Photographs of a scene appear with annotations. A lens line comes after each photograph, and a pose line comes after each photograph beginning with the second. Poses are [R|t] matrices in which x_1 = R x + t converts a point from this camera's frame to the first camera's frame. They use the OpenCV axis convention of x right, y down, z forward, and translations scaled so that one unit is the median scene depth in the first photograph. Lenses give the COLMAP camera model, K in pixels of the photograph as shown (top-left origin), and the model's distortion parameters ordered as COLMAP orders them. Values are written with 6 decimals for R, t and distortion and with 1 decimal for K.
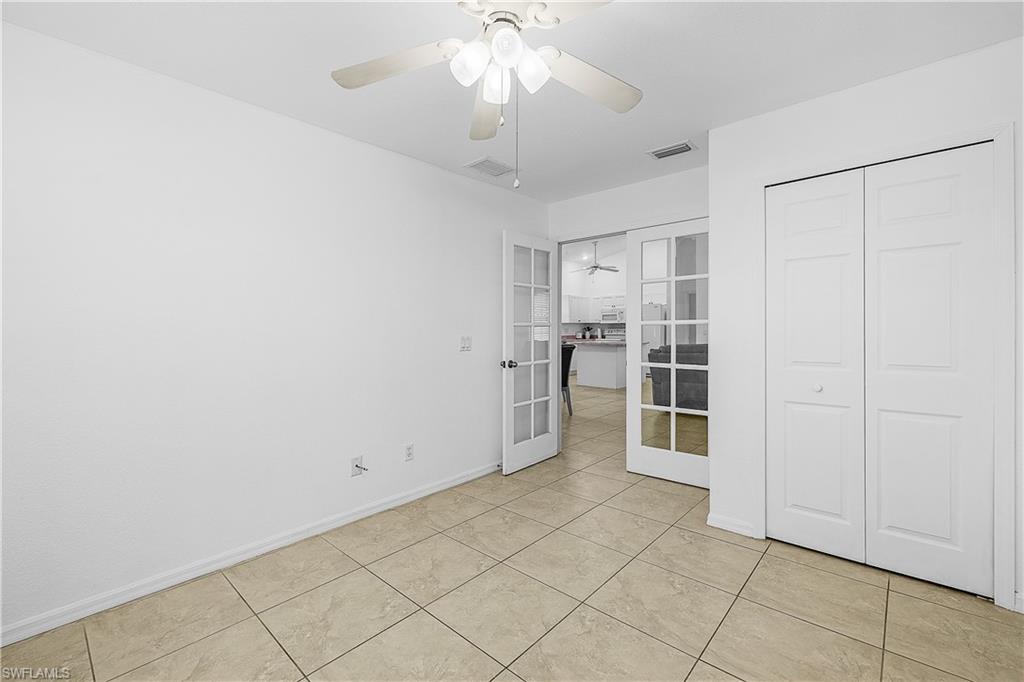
lens RADIAL K [[434.5, 0, 509.7], [0, 434.5, 335.7], [0, 0, 1]] dist [0.000513, 0.000136]
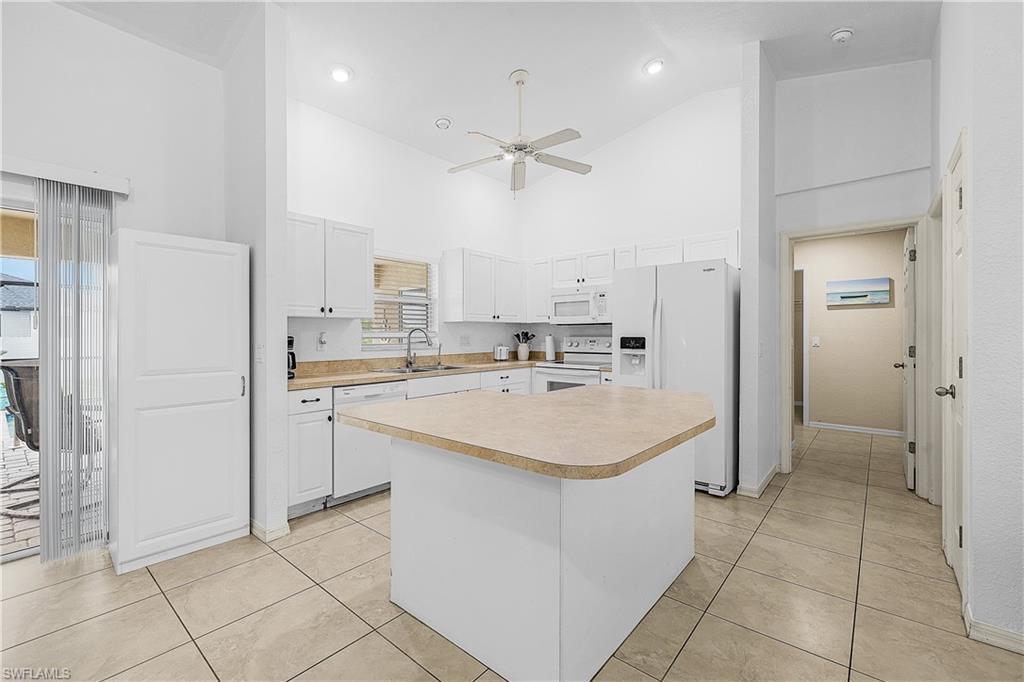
lens RADIAL K [[434.5, 0, 509.7], [0, 434.5, 335.7], [0, 0, 1]] dist [0.000513, 0.000136]
pose [[0.999559, 0.002638, 0.029580, 0.156552], [-0.002473, 0.999981, -0.005628, -0.014457], [-0.029594, 0.005552, 0.999547, 0.586874]]
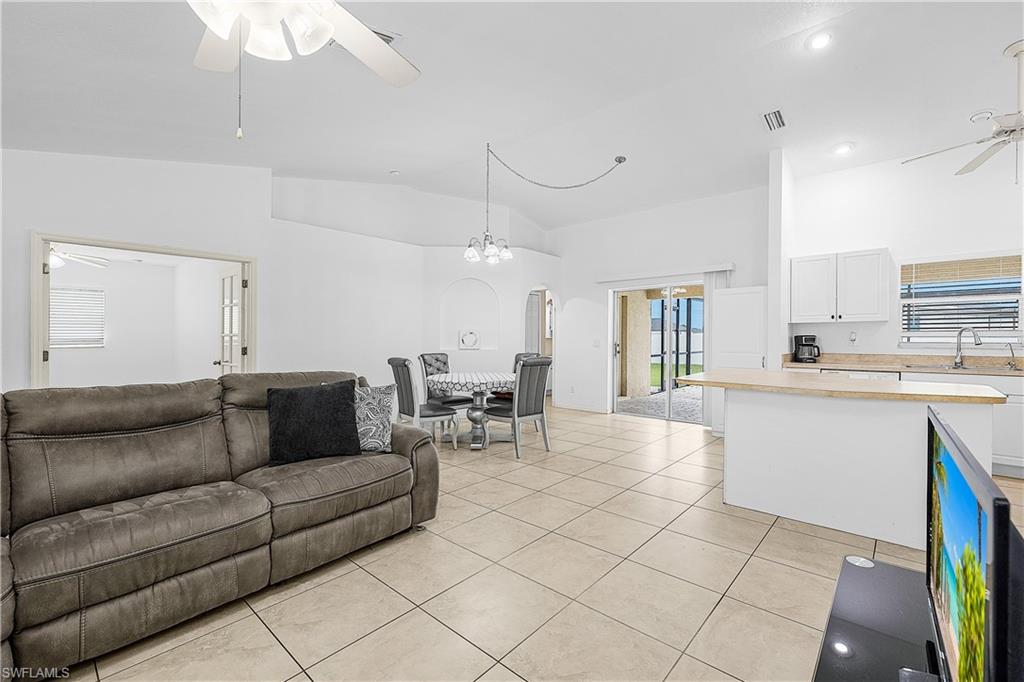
lens RADIAL K [[434.5, 0, 509.7], [0, 434.5, 335.7], [0, 0, 1]] dist [0.000513, 0.000136]
pose [[0.006368, 0.001469, -0.999979, 0.429932], [-0.007373, 0.999972, 0.001422, -0.013498], [0.999953, 0.007364, 0.006379, 0.567102]]
